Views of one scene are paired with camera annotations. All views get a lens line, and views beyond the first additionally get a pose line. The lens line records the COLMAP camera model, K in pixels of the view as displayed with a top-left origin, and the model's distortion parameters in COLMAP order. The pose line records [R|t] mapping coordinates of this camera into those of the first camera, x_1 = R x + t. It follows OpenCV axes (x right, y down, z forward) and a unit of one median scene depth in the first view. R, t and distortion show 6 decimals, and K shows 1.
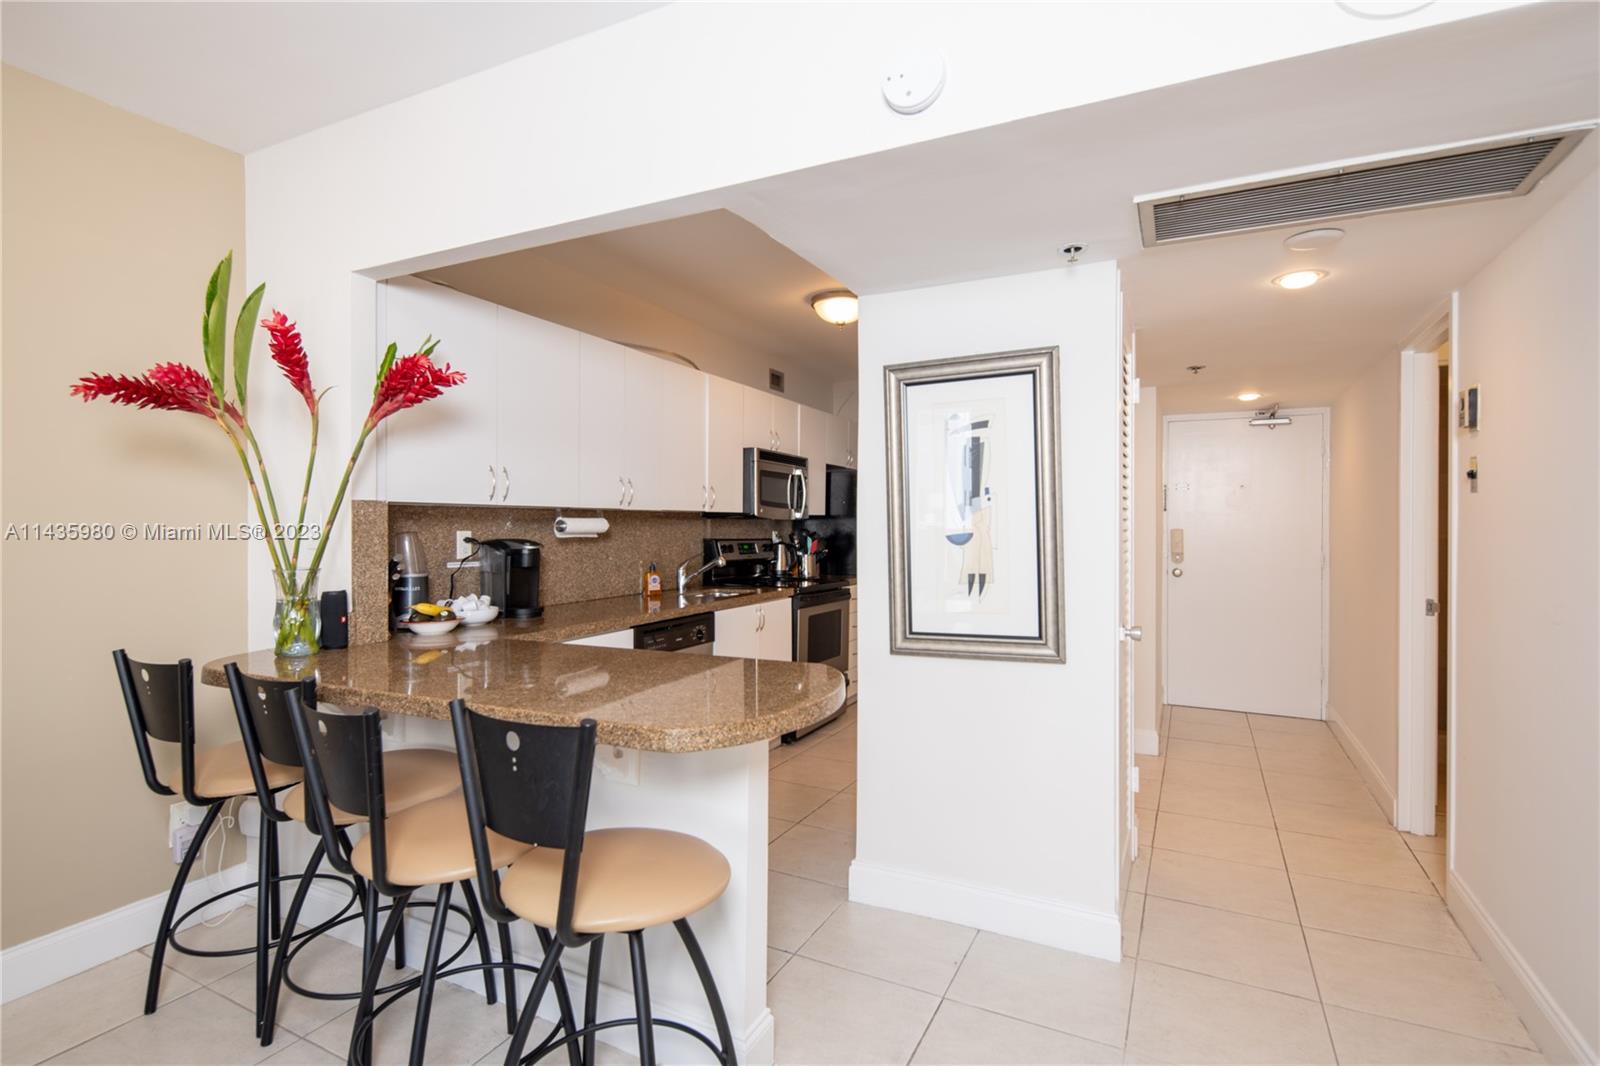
lens RADIAL K [[777.0, 0, 788.1], [0, 777.0, 529.7], [0, 0, 1]] dist [0.002712, -0.004526]
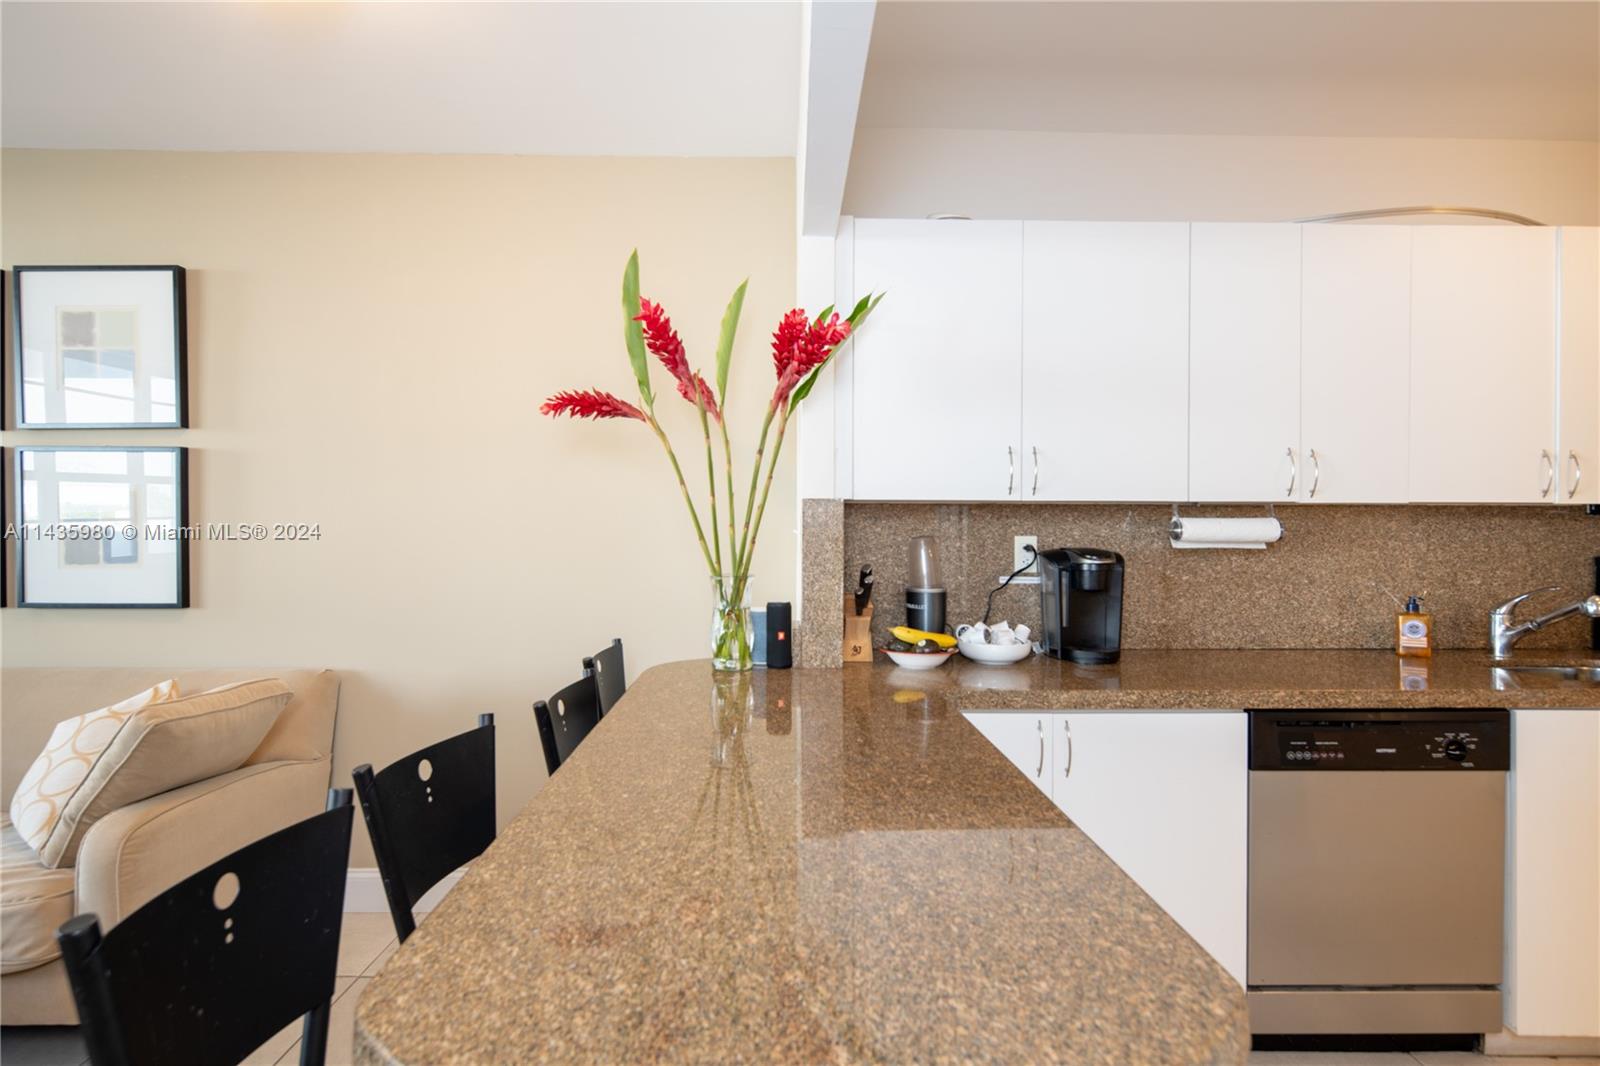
lens RADIAL K [[777.0, 0, 797.4], [0, 777.0, 524.9], [0, 0, 1]] dist [0.002712, -0.004526]
pose [[0.457454, 0.000336, -0.889233, 0.134223], [-0.008703, 0.999954, -0.004099, -0.003629], [0.889190, 0.009614, 0.457436, 0.393039]]
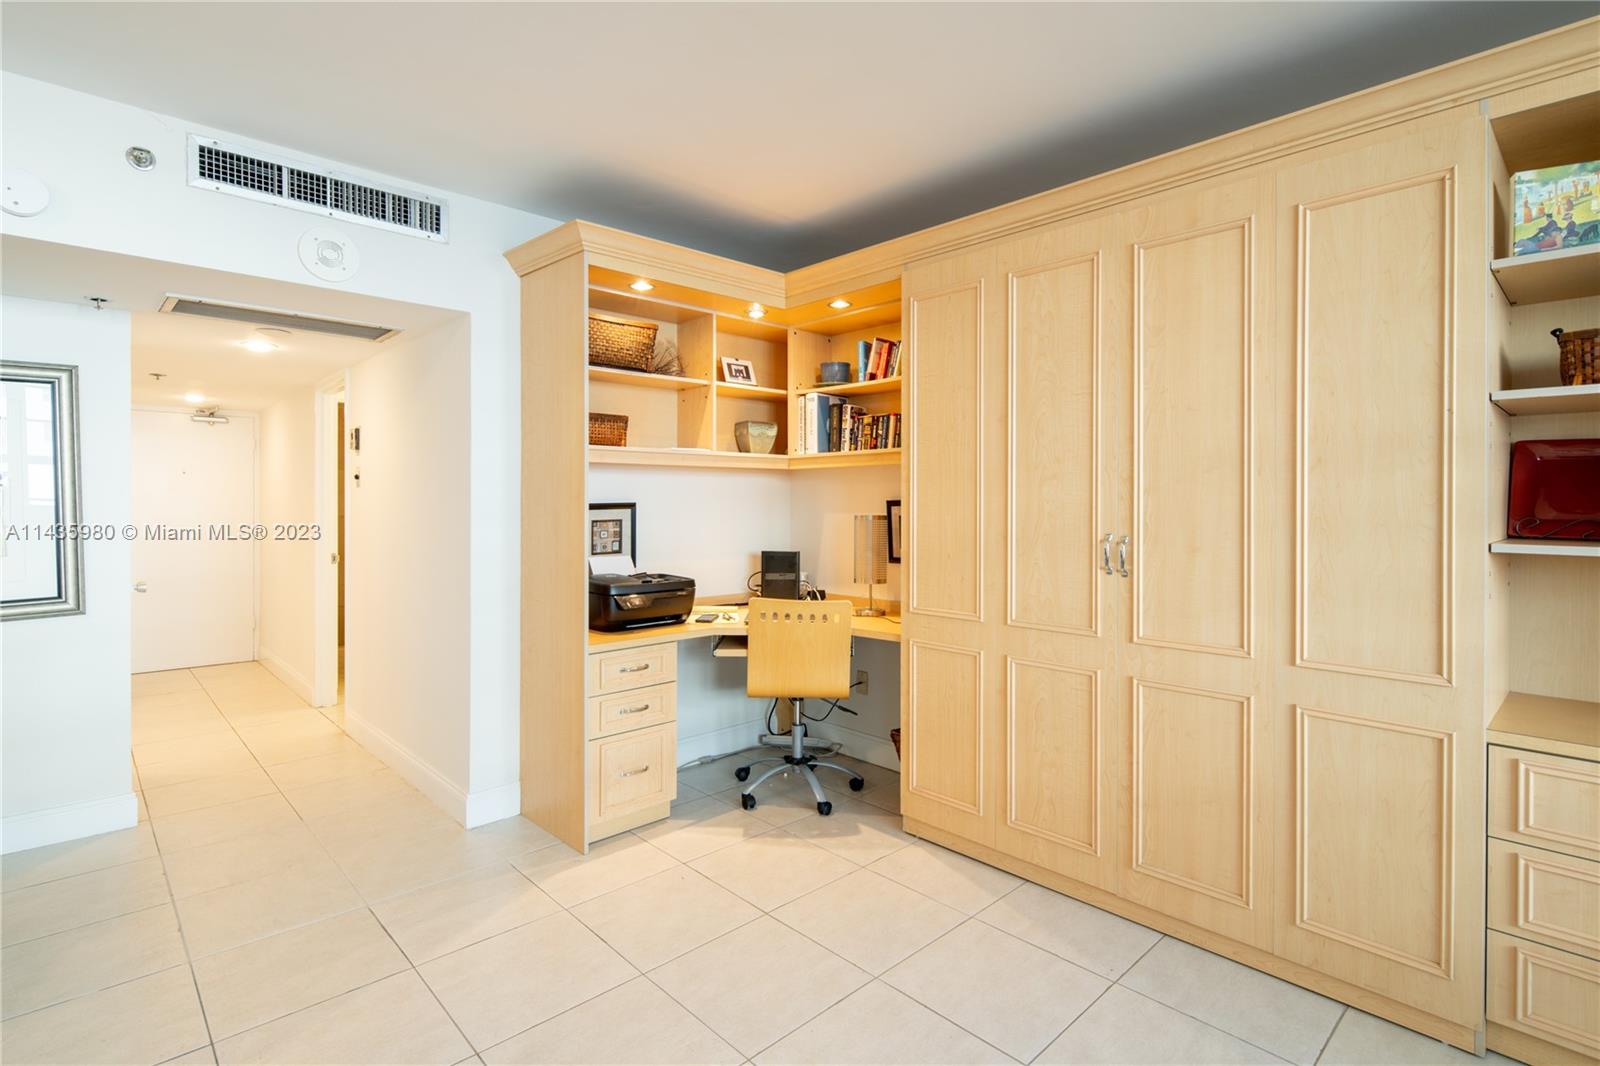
lens RADIAL K [[777.0, 0, 798.0], [0, 777.0, 504.2], [0, 0, 1]] dist [0.002712, -0.004526]
pose [[0.325389, -0.000702, 0.945580, -0.304395], [0.009095, 0.999956, -0.002388, 0.003131], [-0.945536, 0.009377, 0.325381, -0.342445]]
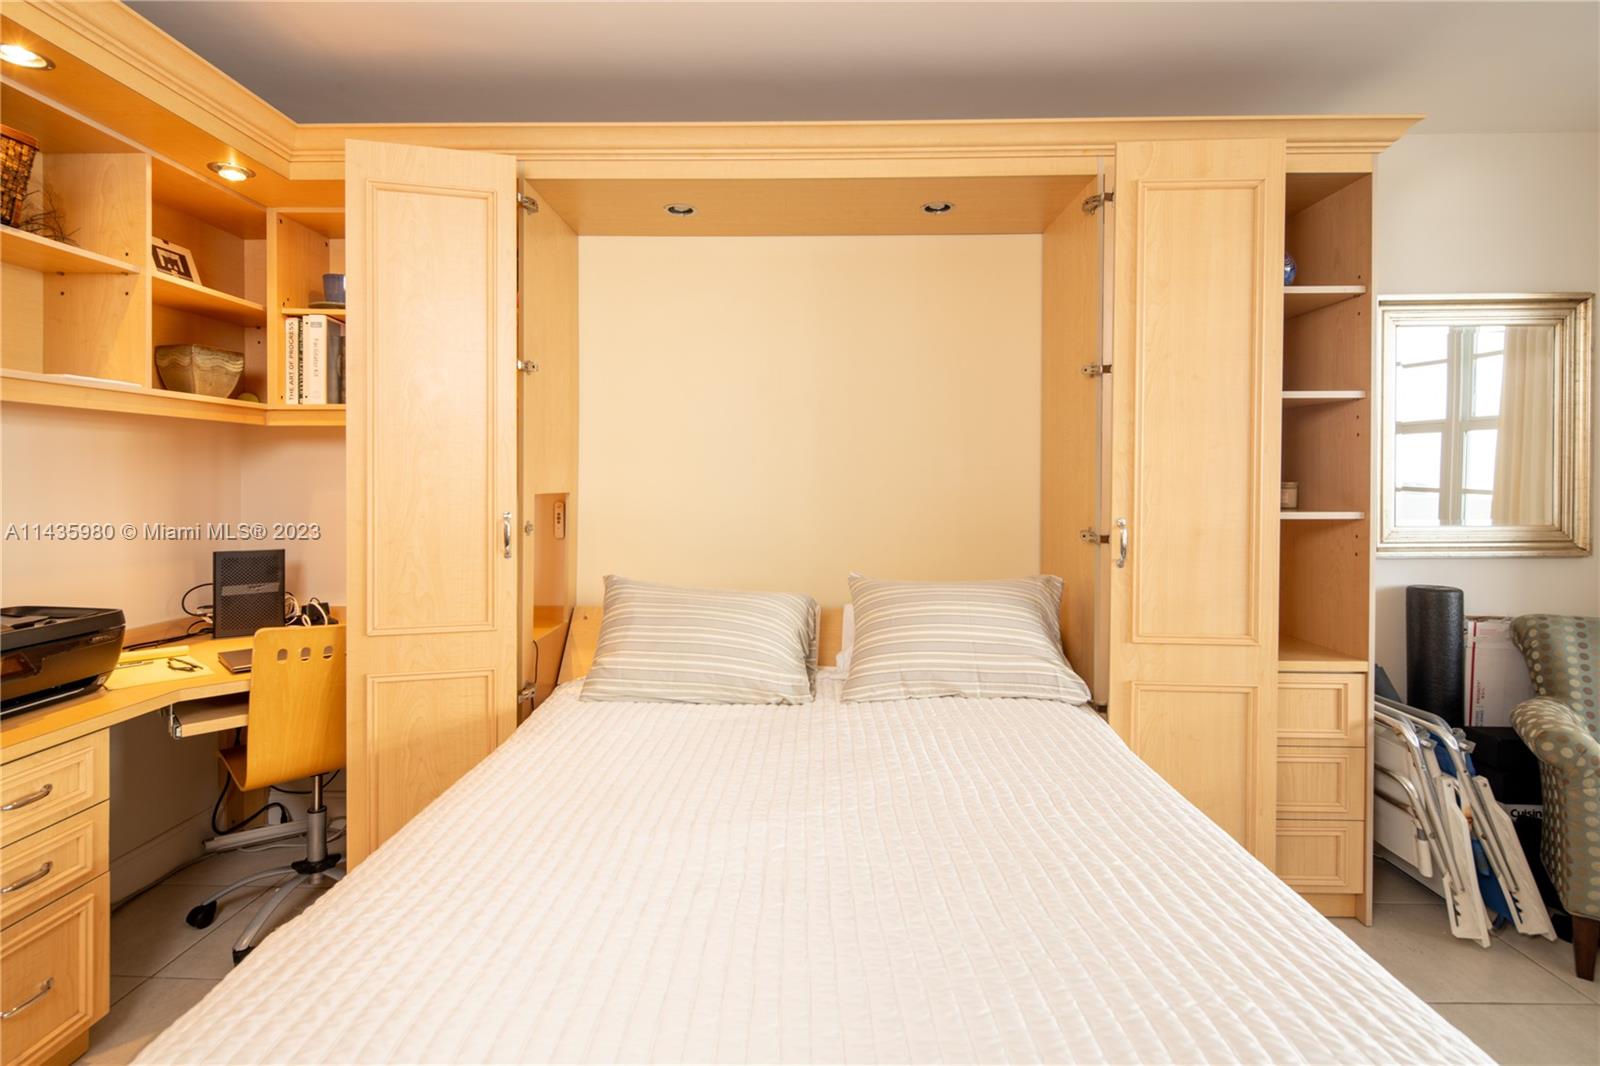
lens RADIAL K [[777.0, 0, 800.5], [0, 777.0, 482.4], [0, 0, 1]] dist [0.002712, -0.004526]
pose [[-0.436269, -0.004038, 0.899807, -0.139369], [-0.001411, 0.999992, 0.003803, 0.000738], [-0.899815, 0.000389, -0.436271, -0.105999]]
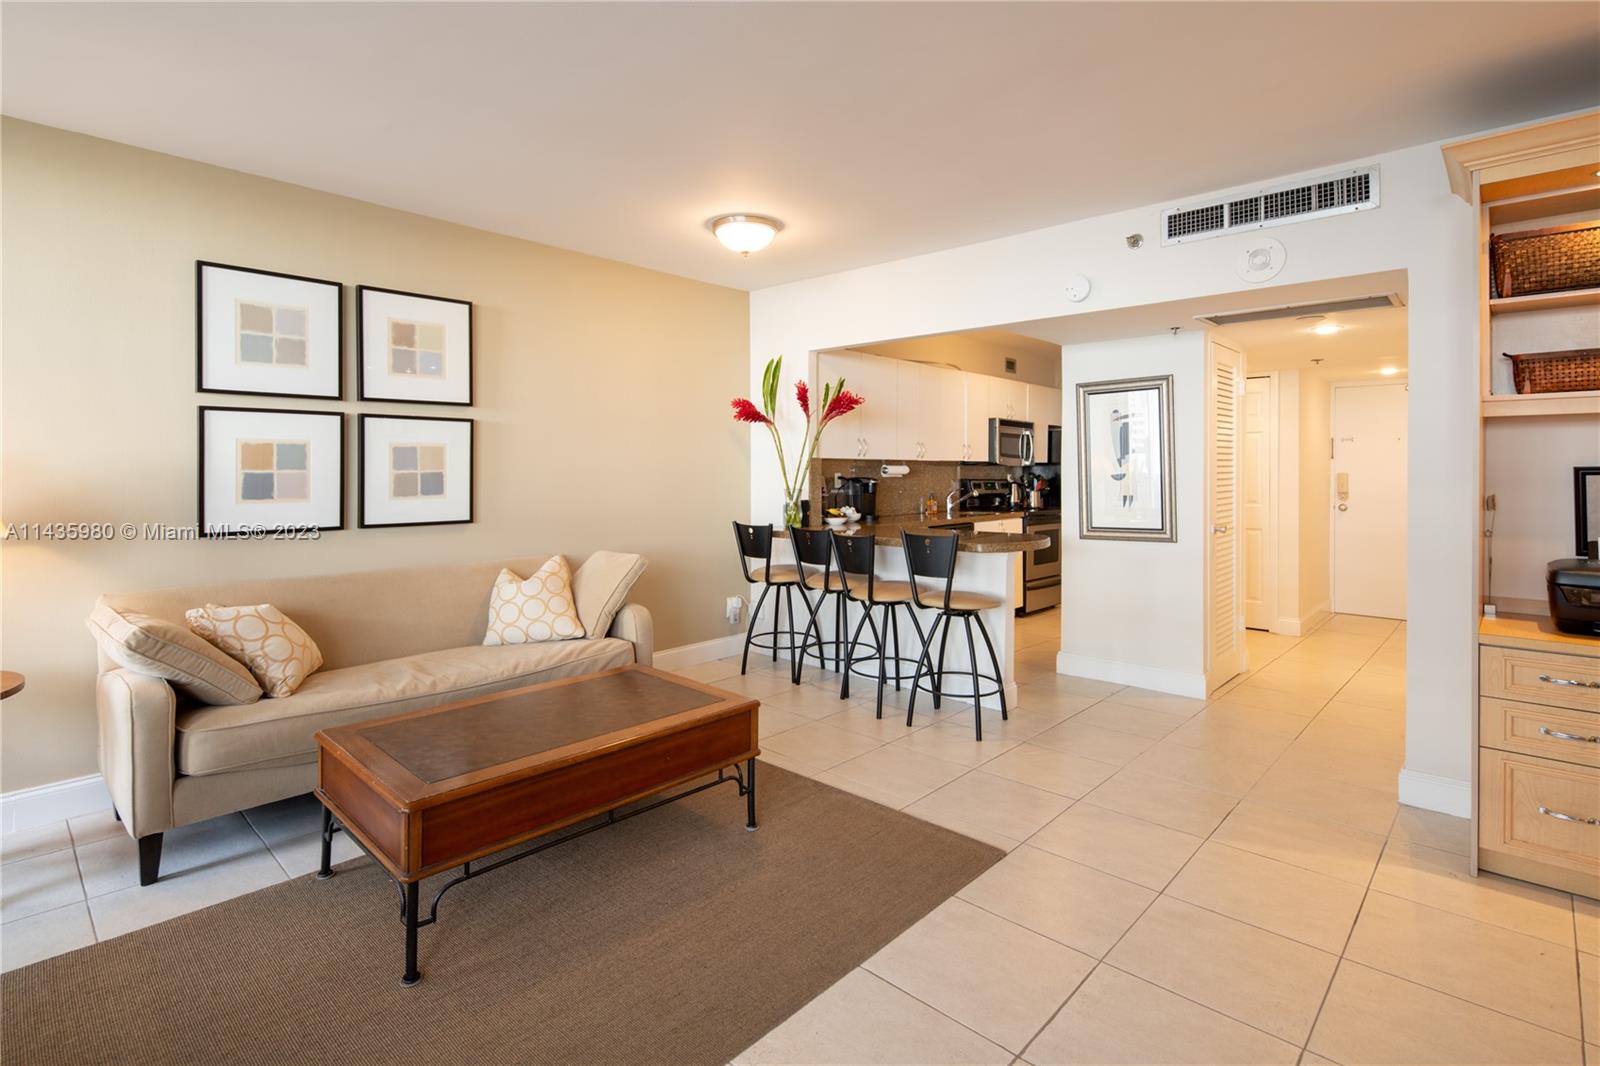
lens RADIAL K [[777.0, 0, 784.0], [0, 777.0, 472.7], [0, 0, 1]] dist [0.002712, -0.004526]
pose [[0.958704, 0.000479, -0.284406, -0.012504], [-0.001474, 0.999994, -0.003287, 0.006463], [0.284403, 0.003570, 0.958698, -0.694972]]
